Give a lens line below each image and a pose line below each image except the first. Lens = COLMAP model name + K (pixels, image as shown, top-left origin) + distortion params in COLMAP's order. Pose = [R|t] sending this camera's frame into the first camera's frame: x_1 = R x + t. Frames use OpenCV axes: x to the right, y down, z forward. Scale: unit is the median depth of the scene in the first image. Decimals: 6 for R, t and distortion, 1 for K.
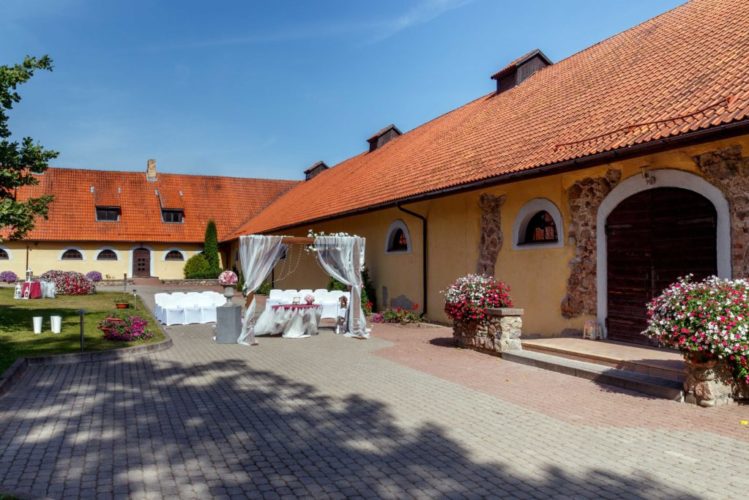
lens RADIAL K [[656.6, 0, 374.5], [0, 656.6, 250.0], [0, 0, 1]] dist [-0.056161, 0.000926]
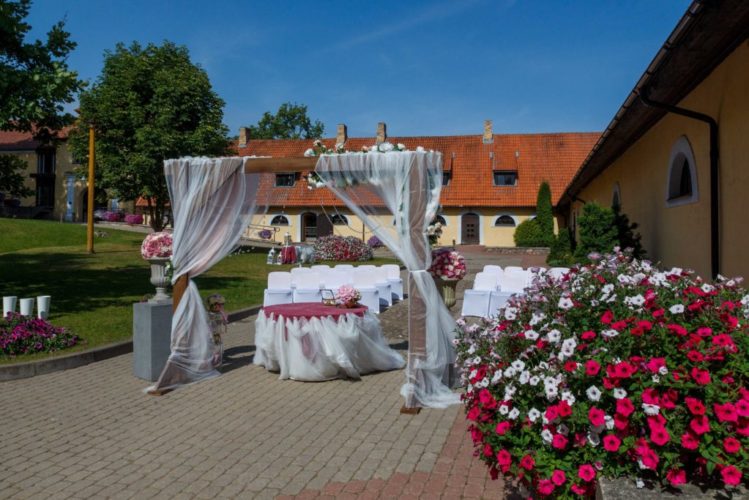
lens RADIAL K [[593.4, 0, 377.2], [0, 593.4, 214.8], [0, 0, 1]] dist [-0.005199, 0.000015]
pose [[0.795957, -0.011996, -0.605234, 0.058399], [0.006969, 0.999919, -0.010653, 0.007824], [0.605313, 0.004262, 0.795976, 0.232606]]
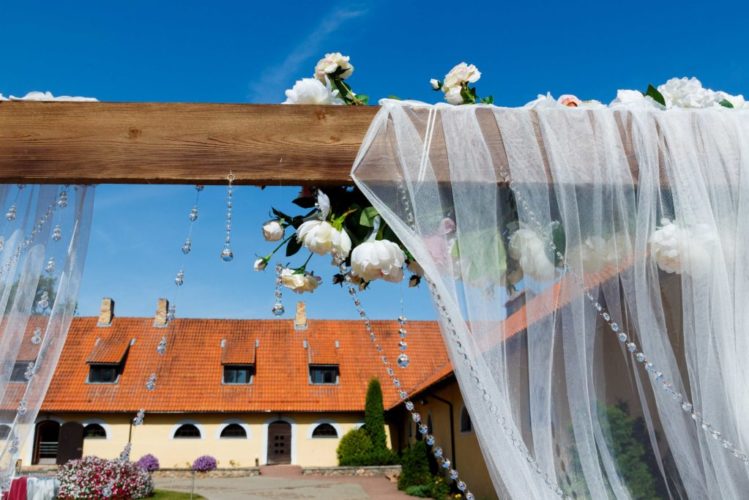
lens RADIAL K [[679.1, 0, 354.6], [0, 679.1, 238.9], [0, 0, 1]] dist [-0.018493, -0.005947]
pose [[0.942338, -0.106059, -0.317413, -0.022146], [0.017970, 0.963122, -0.268466, 0.006232], [0.334181, 0.247282, 0.909492, 0.303440]]
